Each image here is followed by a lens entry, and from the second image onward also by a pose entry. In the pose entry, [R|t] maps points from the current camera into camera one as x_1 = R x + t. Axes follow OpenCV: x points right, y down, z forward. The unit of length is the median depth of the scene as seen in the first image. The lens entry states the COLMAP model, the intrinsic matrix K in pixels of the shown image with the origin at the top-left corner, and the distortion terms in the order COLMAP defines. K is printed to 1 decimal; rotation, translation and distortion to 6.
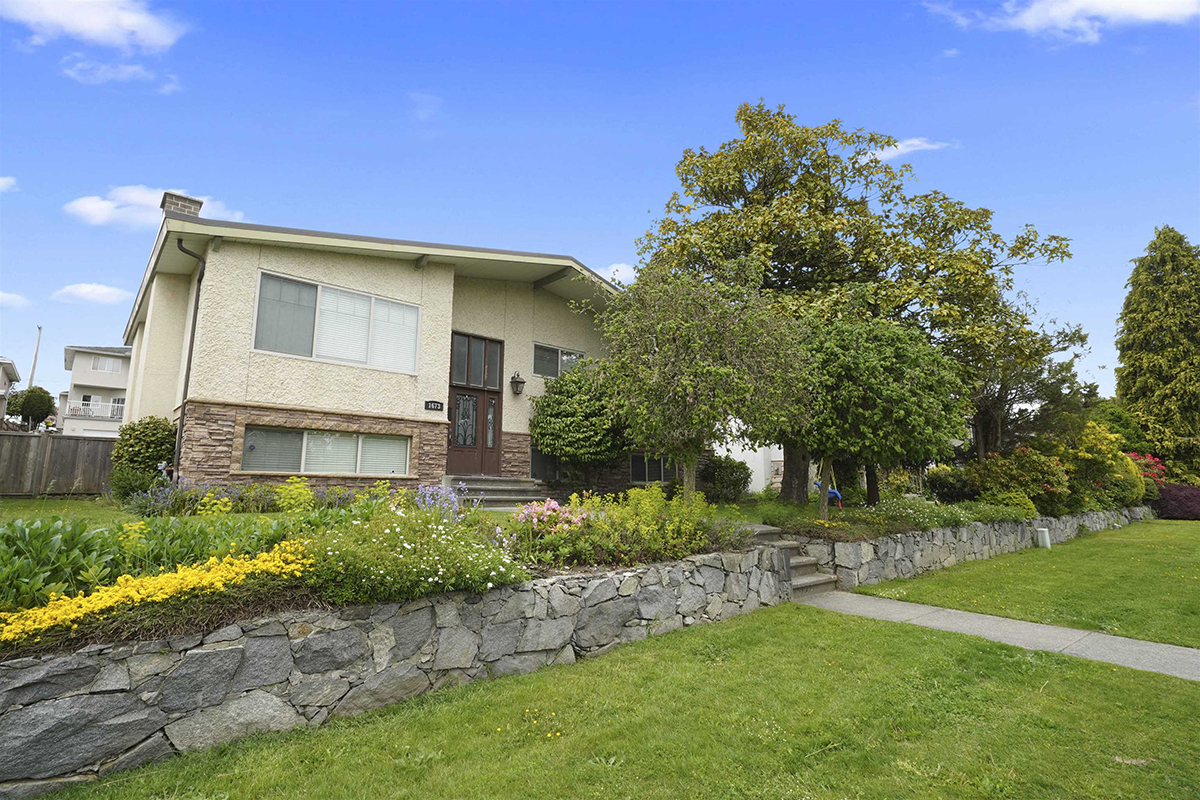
lens RADIAL K [[566.7, 0, 599.0], [0, 566.7, 396.7], [0, 0, 1]] dist [-0.000897, -0.000059]
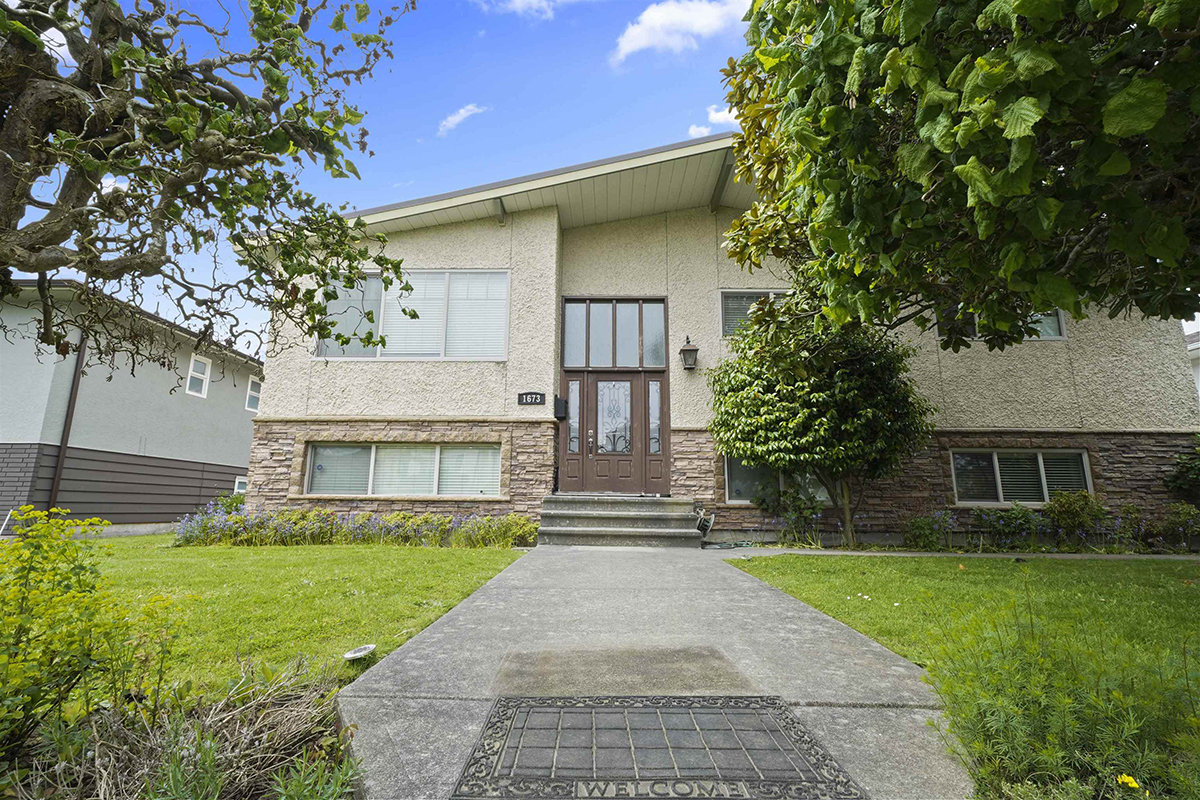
lens RADIAL K [[549.4, 0, 595.5], [0, 549.4, 402.0], [0, 0, 1]] dist [0.001385, 0.000035]
pose [[0.734112, -0.131560, -0.666161, 0.242883], [0.108425, 0.991175, -0.076263, 0.085982], [0.670316, -0.016243, 0.741898, 0.561080]]
